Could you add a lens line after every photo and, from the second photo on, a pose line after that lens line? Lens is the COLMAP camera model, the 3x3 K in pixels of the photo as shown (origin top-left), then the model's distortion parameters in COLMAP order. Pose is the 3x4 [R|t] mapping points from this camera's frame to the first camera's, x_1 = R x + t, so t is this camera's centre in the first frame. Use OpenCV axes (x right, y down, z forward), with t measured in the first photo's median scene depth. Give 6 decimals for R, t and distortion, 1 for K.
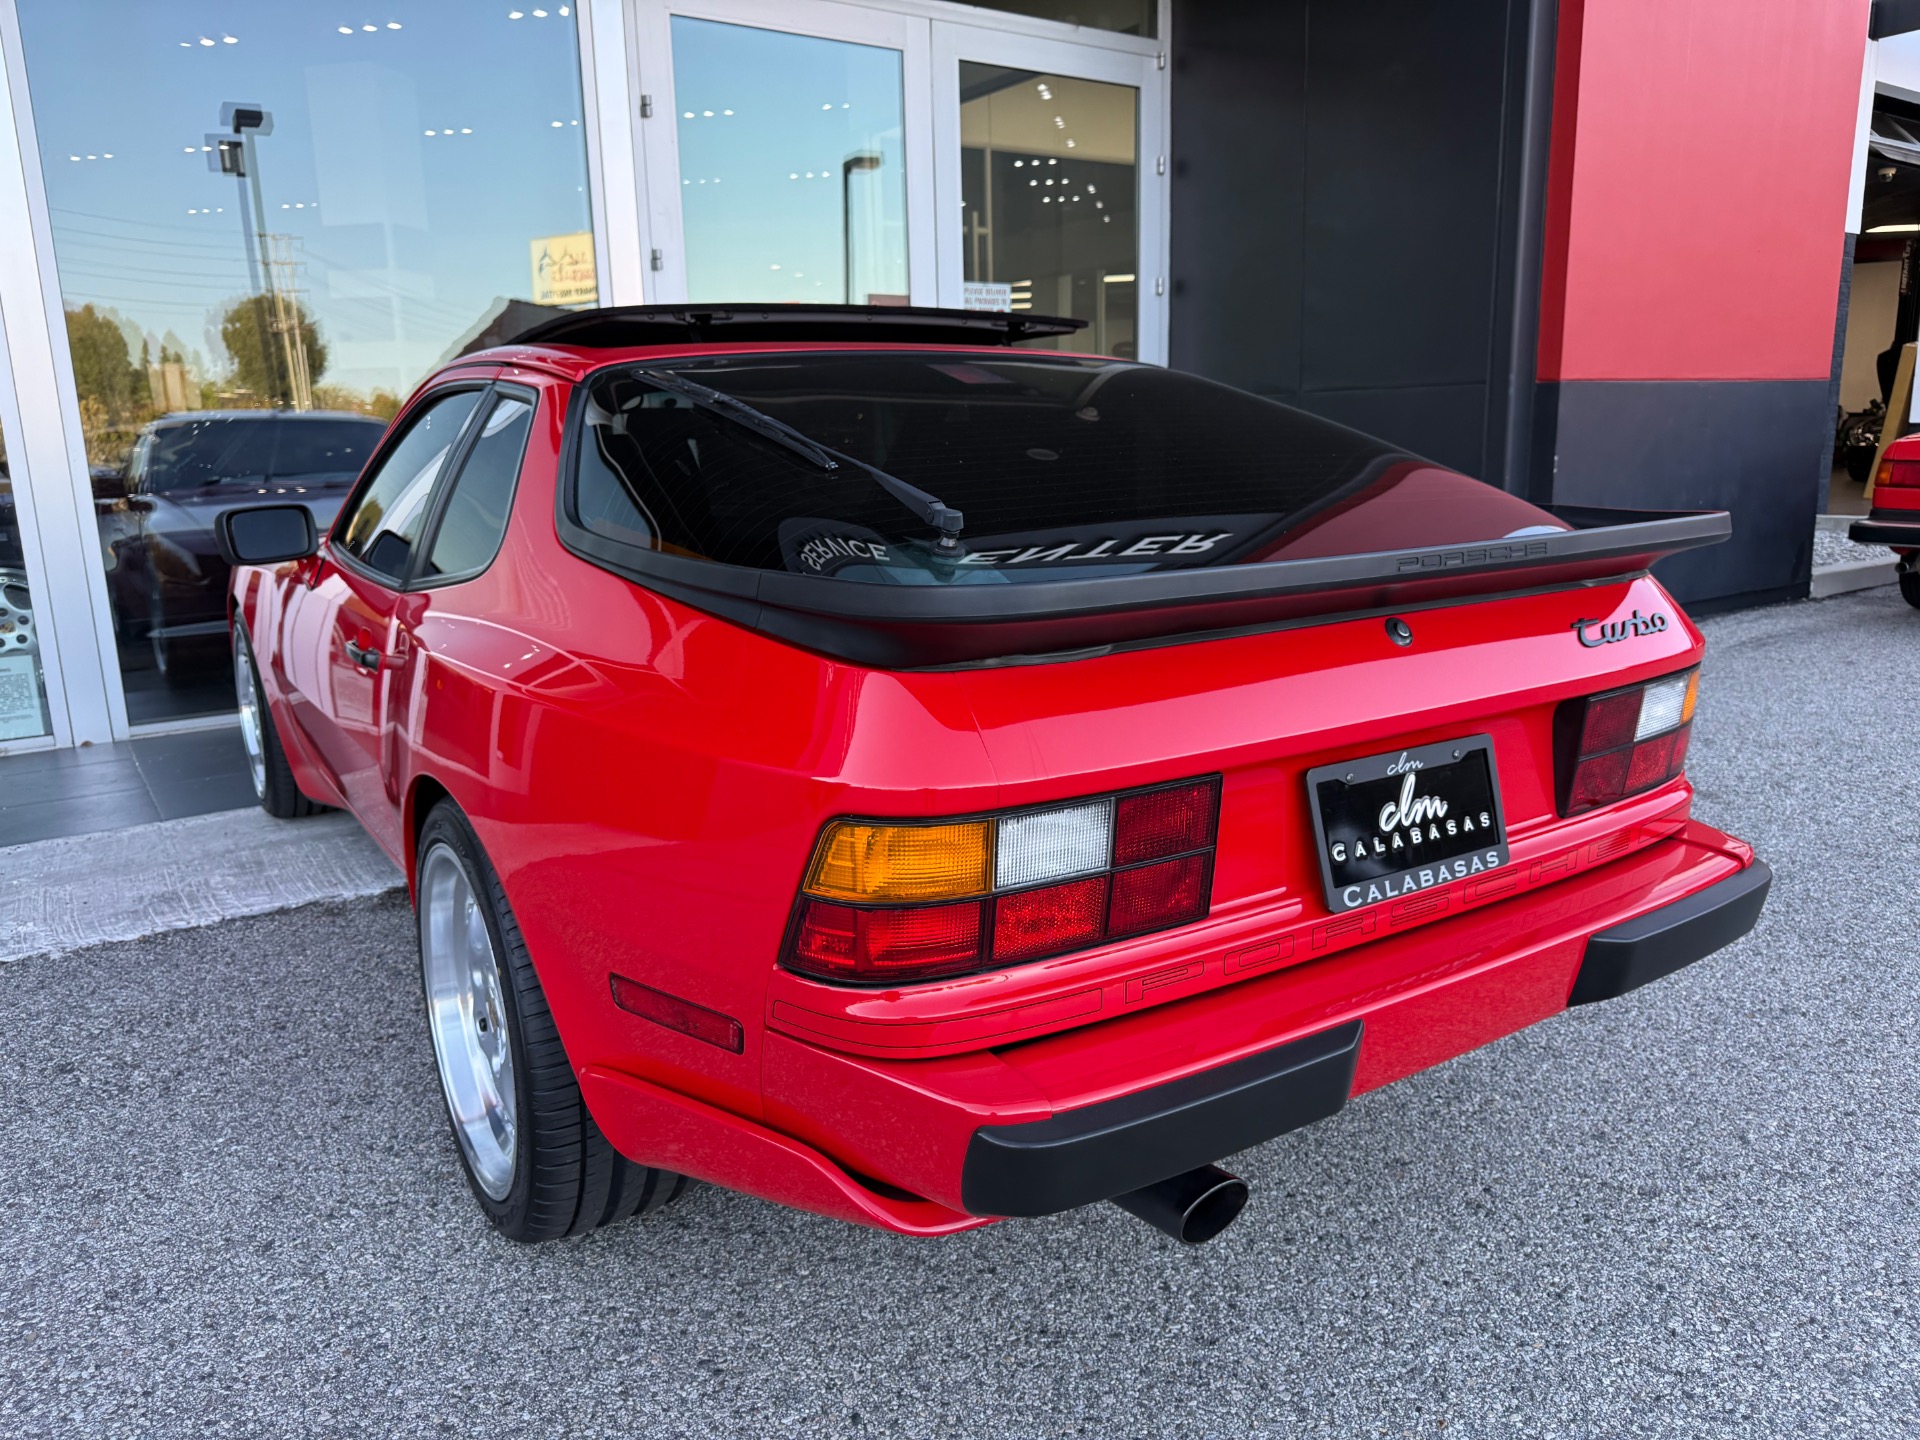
lens RADIAL K [[1365.9, 0, 957.9], [0, 1365.9, 730.5], [0, 0, 1]] dist [-0.006495, 0.001776]
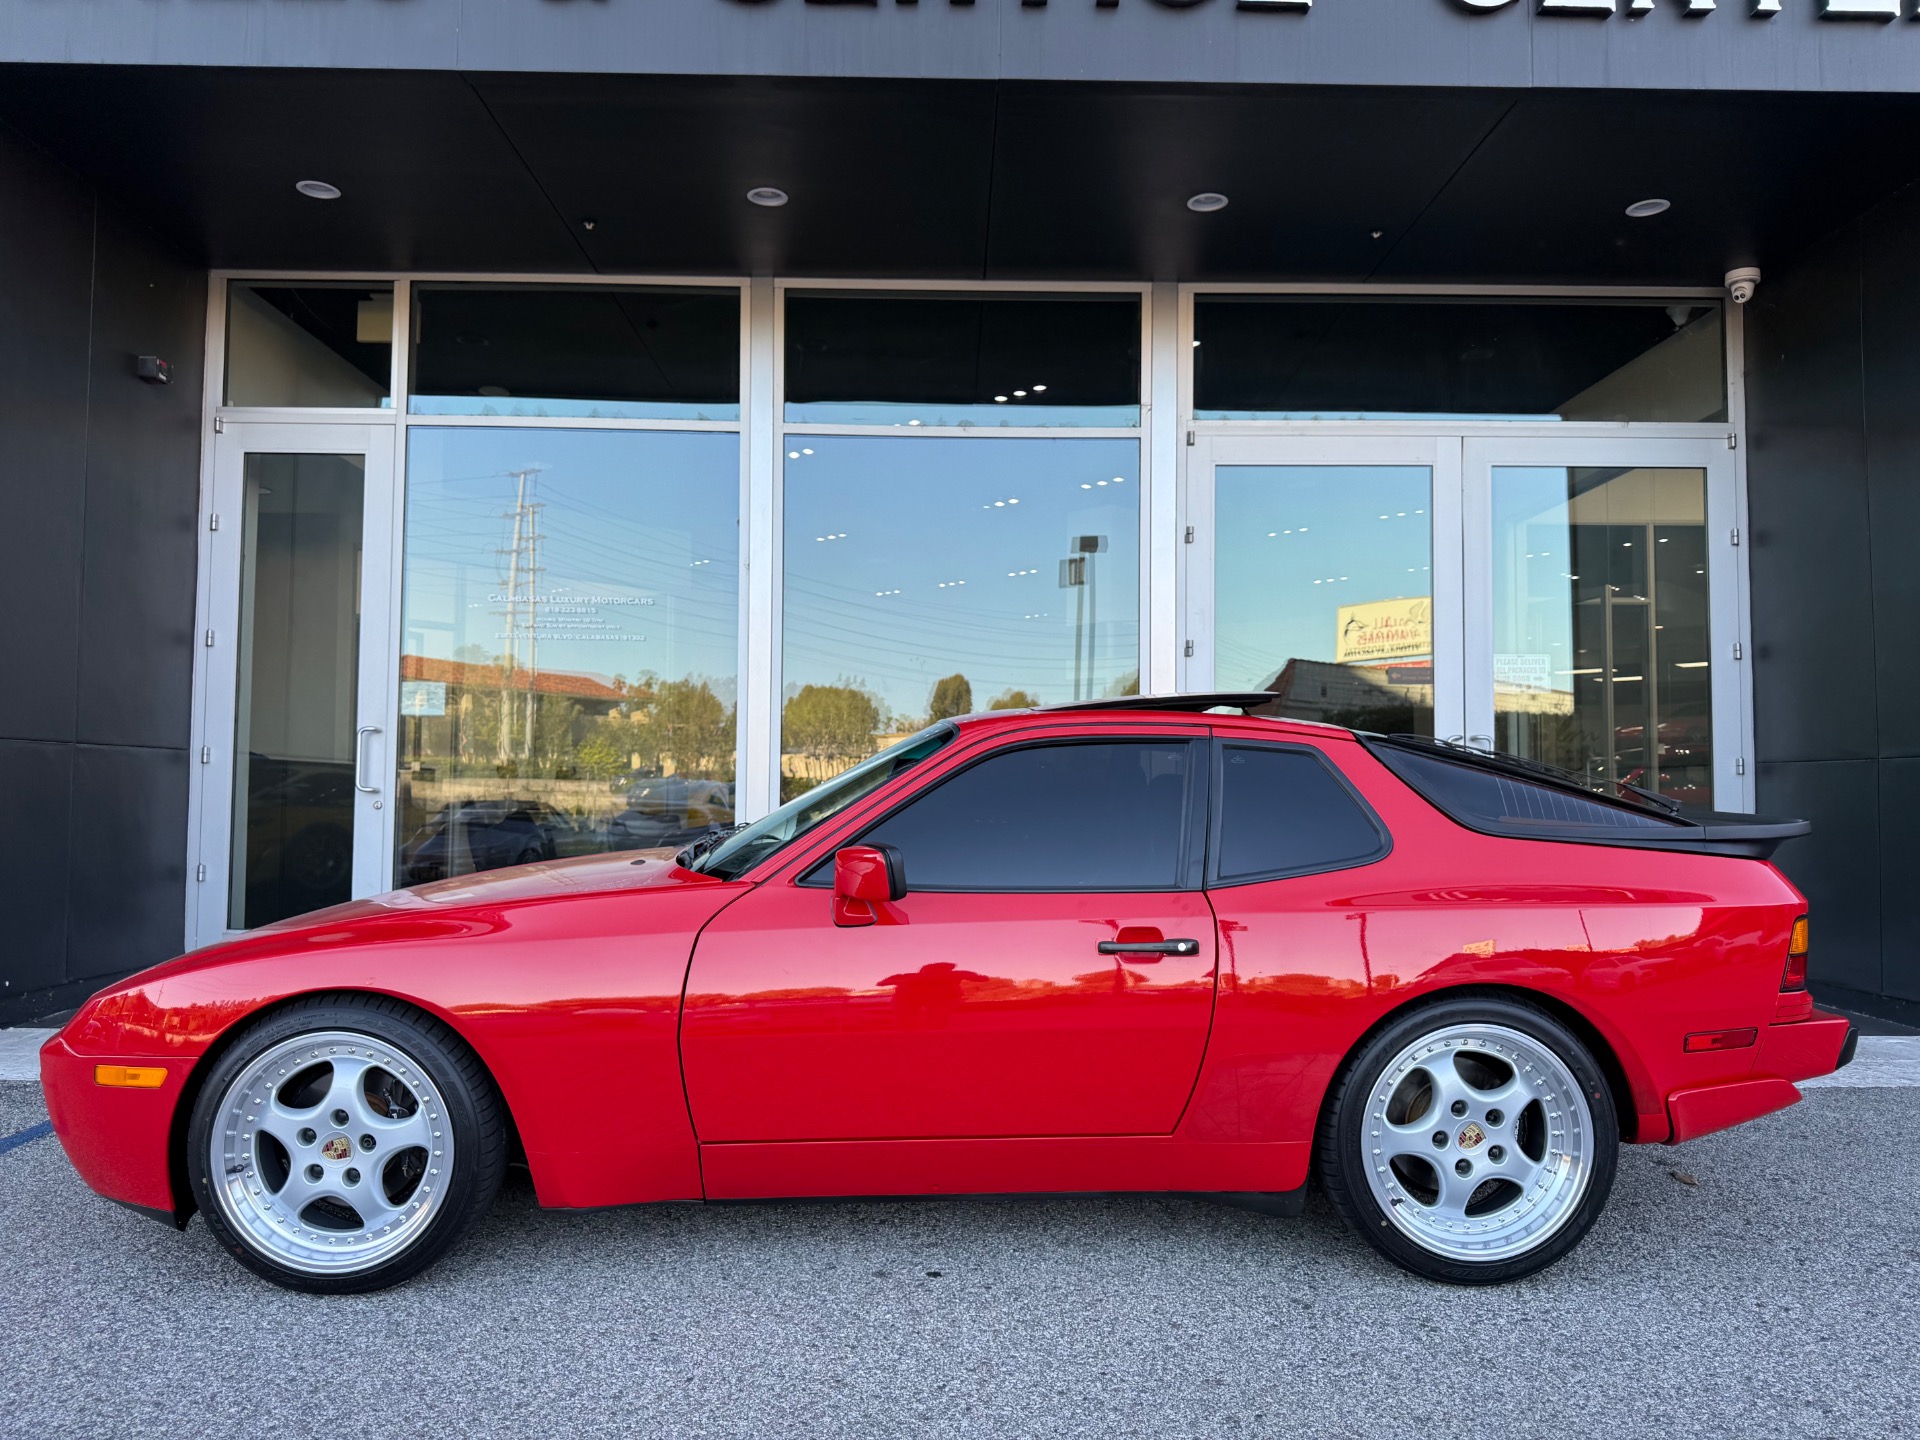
lens RADIAL K [[1343.1, 0, 963.4], [0, 1343.1, 735.3], [0, 0, 1]] dist [0.000286, -0.003816]
pose [[0.830203, 0.001579, -0.557459, 0.451862], [-0.144381, 0.966483, -0.212284, 0.031611], [0.538439, 0.256726, 0.802605, -0.109813]]
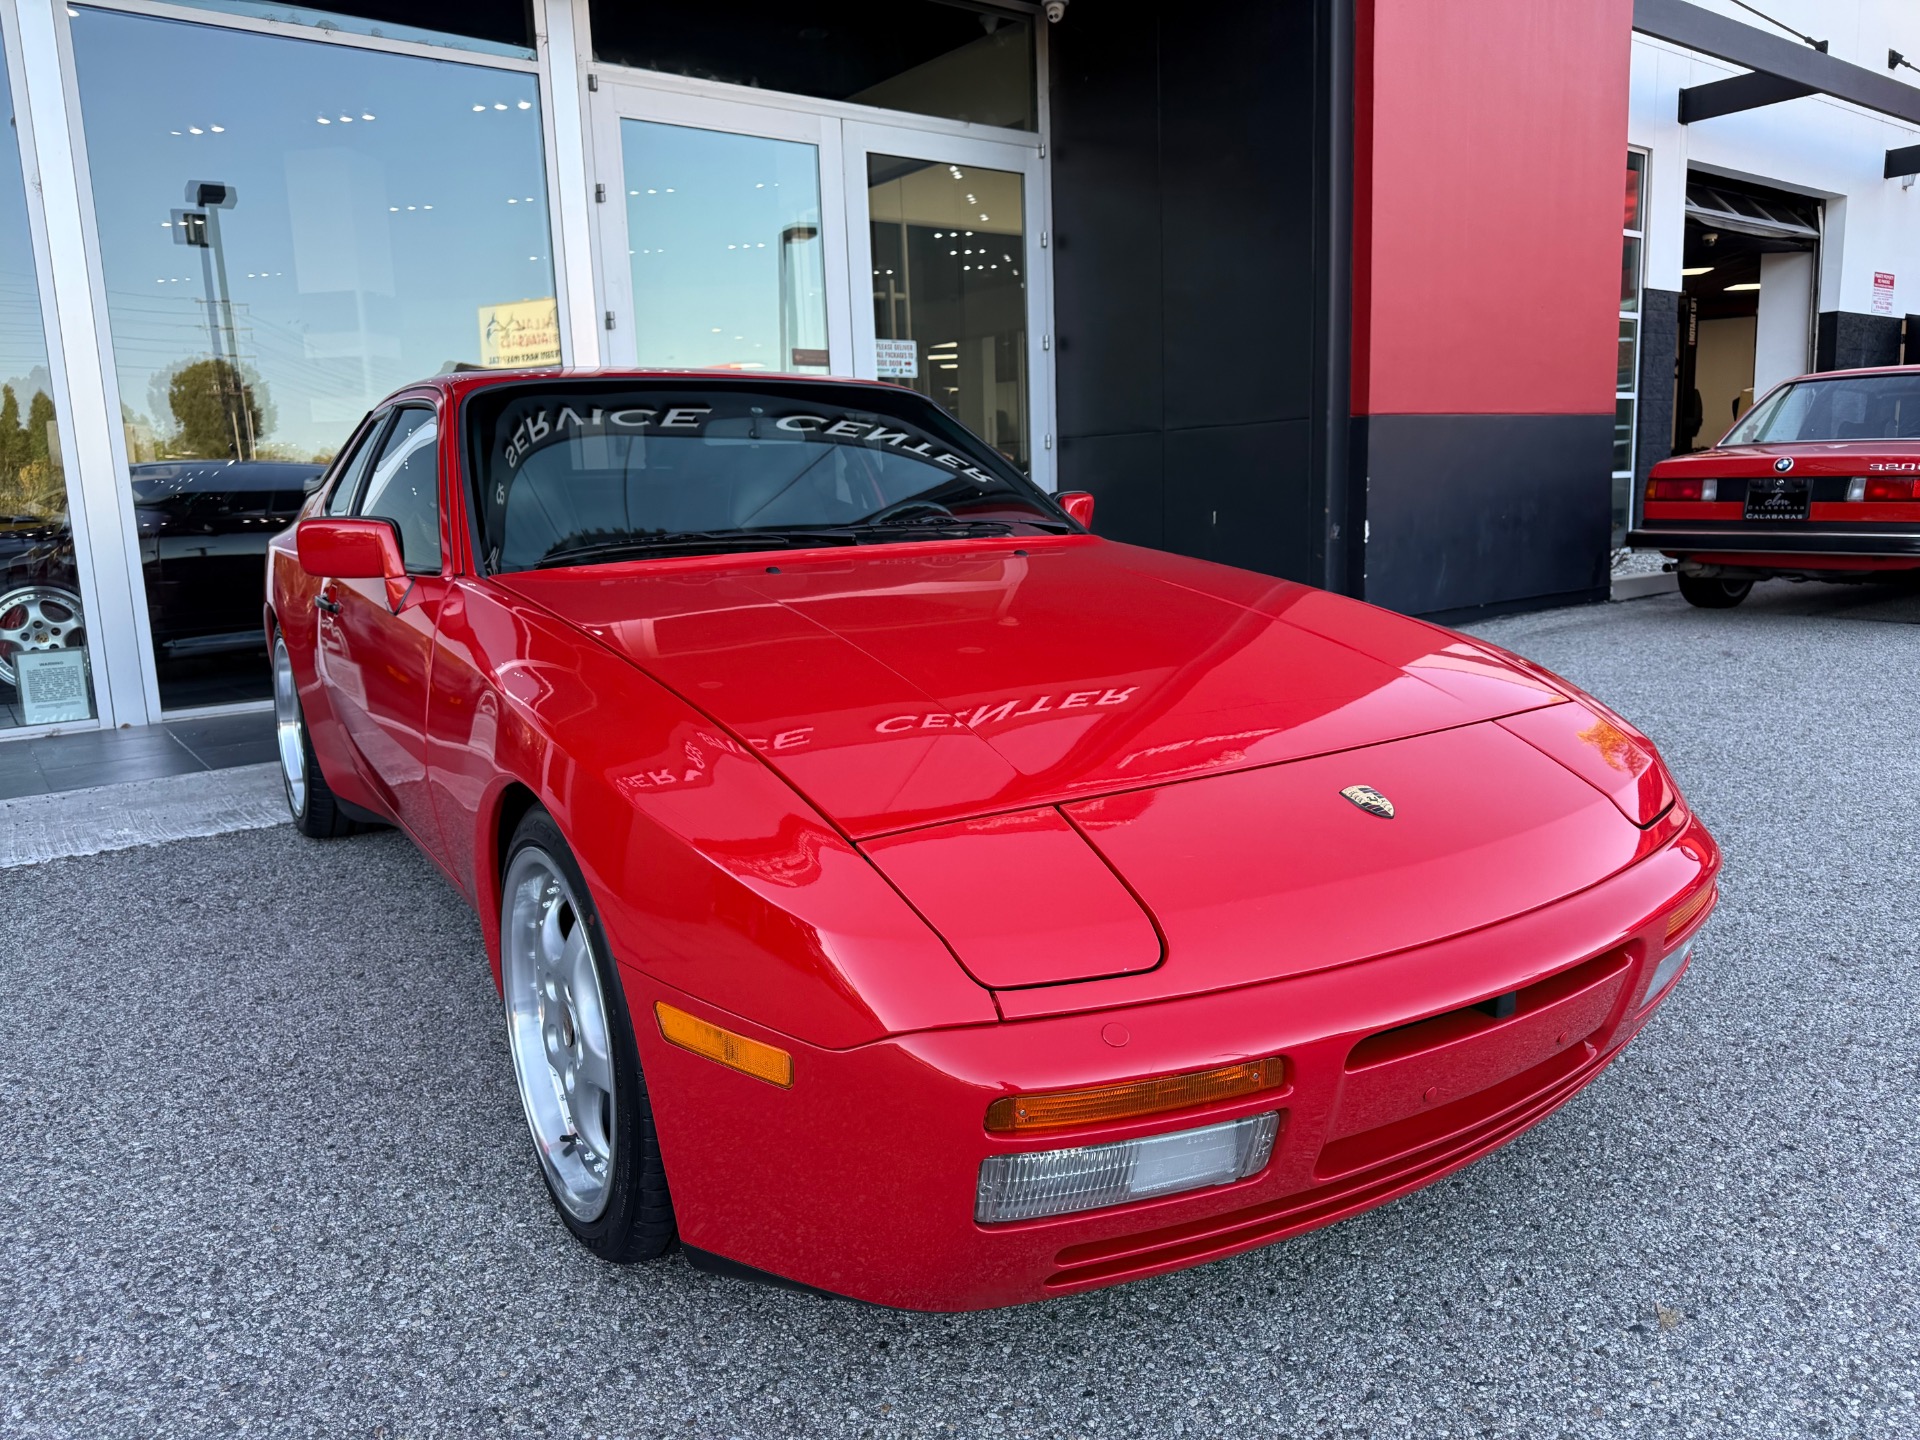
lens RADIAL K [[1344.5, 0, 956.5], [0, 1344.5, 715.9], [0, 0, 1]] dist [0.030040, -0.042977]
pose [[0.999087, -0.017704, 0.038890, 0.043379], [0.019608, 0.998599, -0.049139, 0.095651], [-0.037965, 0.049856, 0.998035, -0.255646]]
